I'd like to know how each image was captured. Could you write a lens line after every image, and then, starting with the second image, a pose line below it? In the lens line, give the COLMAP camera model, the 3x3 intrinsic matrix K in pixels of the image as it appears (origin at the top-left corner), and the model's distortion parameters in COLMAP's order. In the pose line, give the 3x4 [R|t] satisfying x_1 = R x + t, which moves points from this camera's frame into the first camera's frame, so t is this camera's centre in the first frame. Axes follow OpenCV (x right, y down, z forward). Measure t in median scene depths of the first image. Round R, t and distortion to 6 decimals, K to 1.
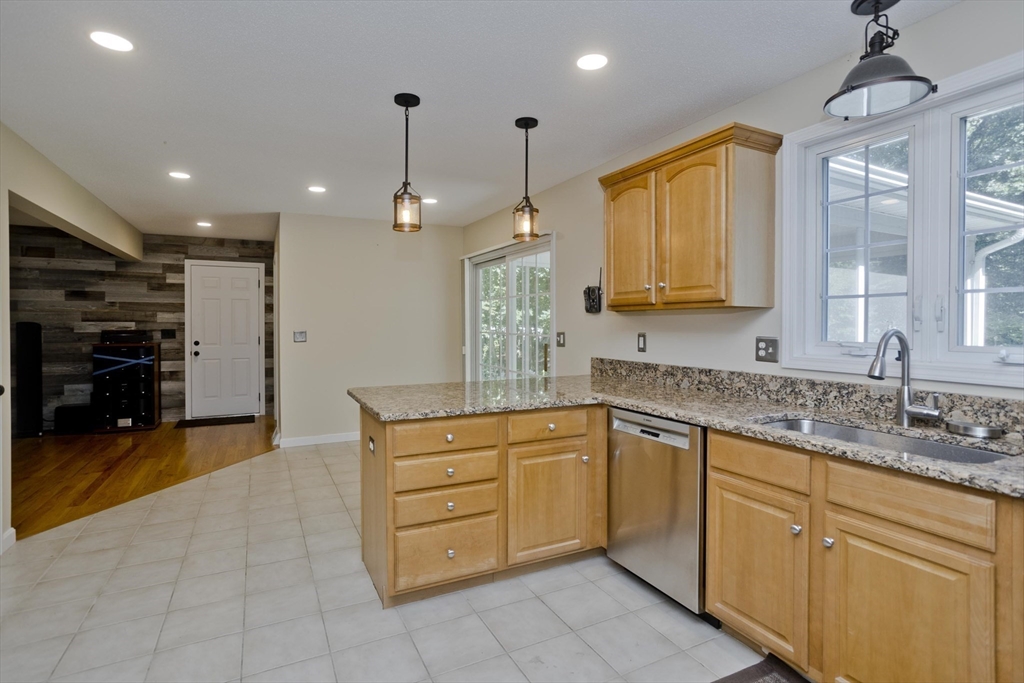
lens RADIAL K [[506.6, 0, 511.8], [0, 506.6, 327.8], [0, 0, 1]] dist [-0.038661, 0.021208]
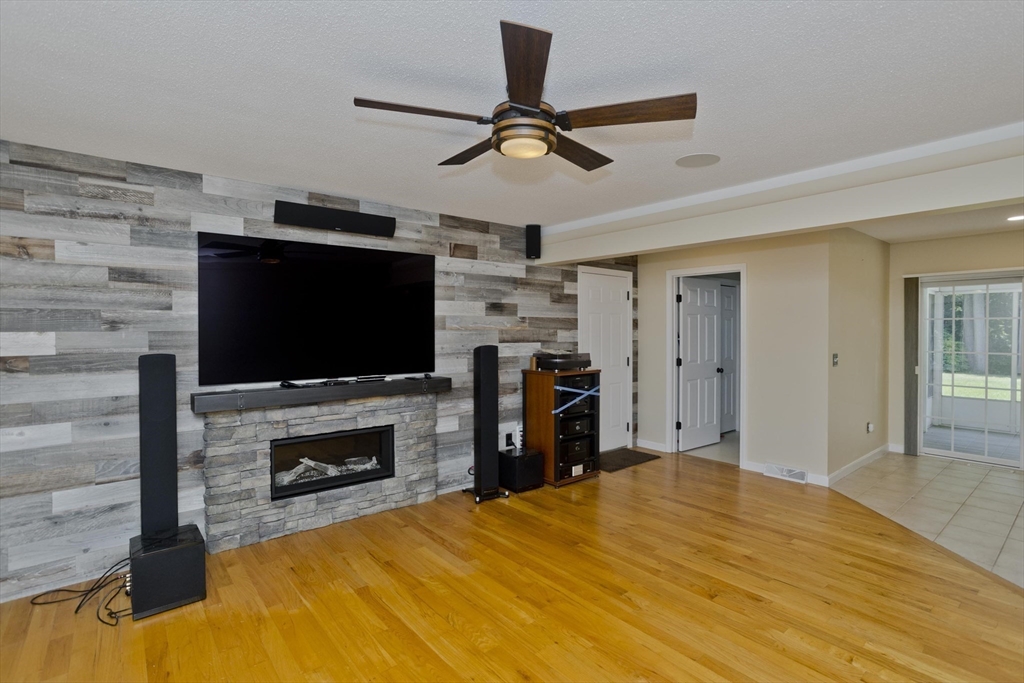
lens RADIAL K [[506.6, 0, 517.1], [0, 506.6, 334.7], [0, 0, 1]] dist [-0.038661, 0.021208]
pose [[0.975821, -0.001495, 0.218566, -1.871451], [0.000288, 0.999985, 0.005556, -0.054035], [-0.218571, -0.005359, 0.975806, 0.414218]]
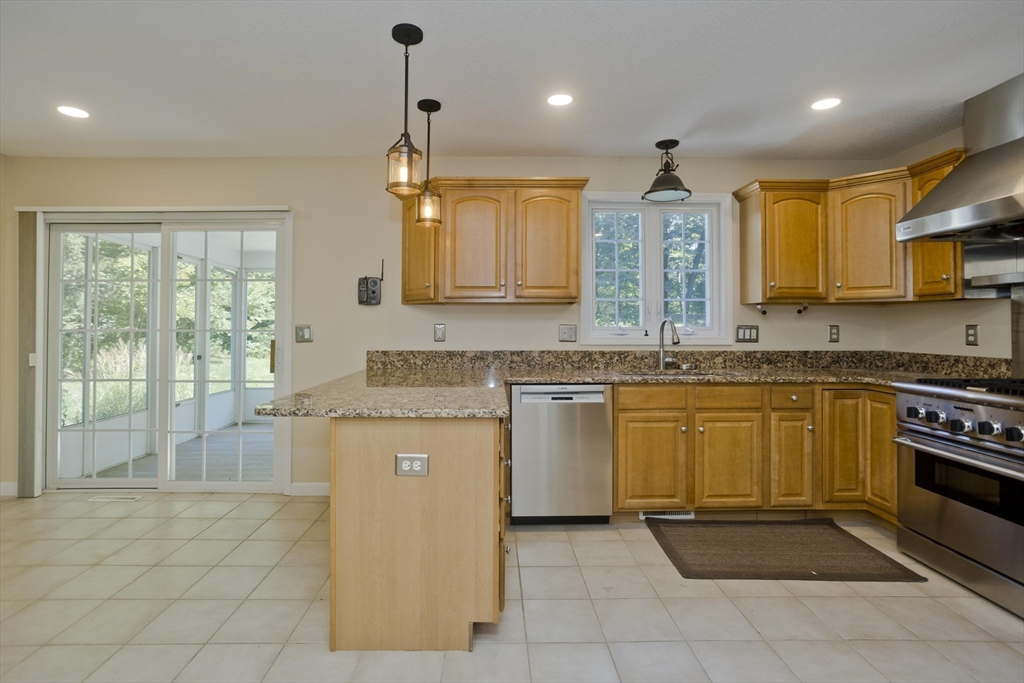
lens RADIAL K [[506.6, 0, 492.1], [0, 506.6, 313.7], [0, 0, 1]] dist [-0.038661, 0.021208]
pose [[0.447588, 0.022970, 0.893945, -0.674752], [0.007883, 0.999530, -0.029630, 0.020495], [-0.894205, 0.020309, 0.447197, 0.403264]]
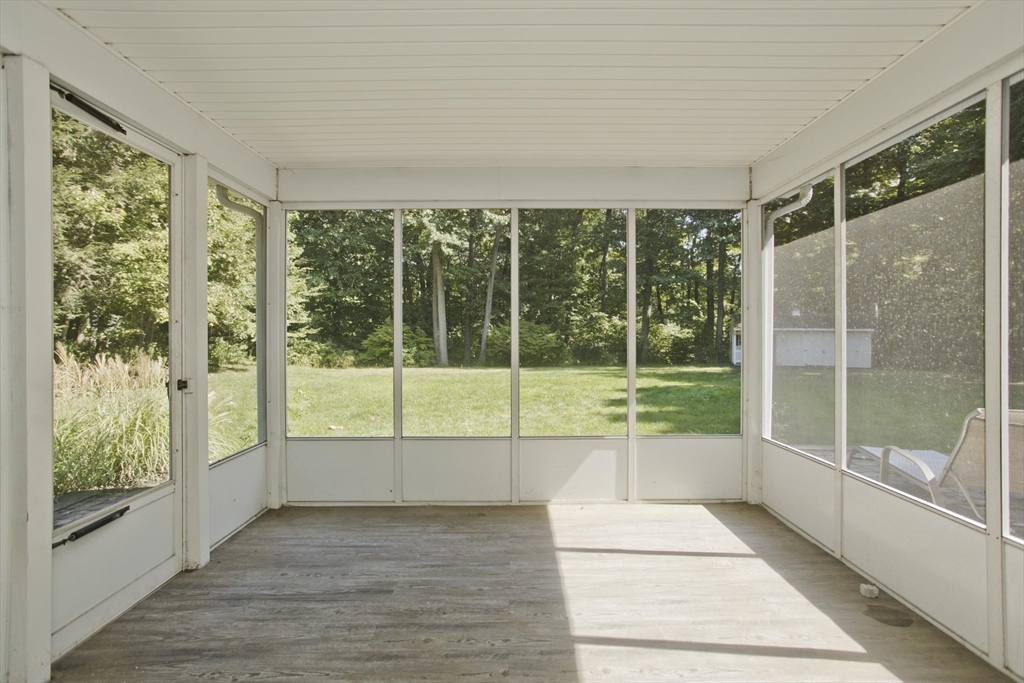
lens RADIAL K [[491.6, 0, 512.4], [0, 491.6, 328.2], [0, 0, 1]] dist [-0.025065, 0.008063]
pose [[0.444431, 0.004158, 0.895803, 0.067244], [0.011565, 0.999879, -0.010379, 0.045732], [-0.895738, 0.014973, 0.444329, 1.427840]]
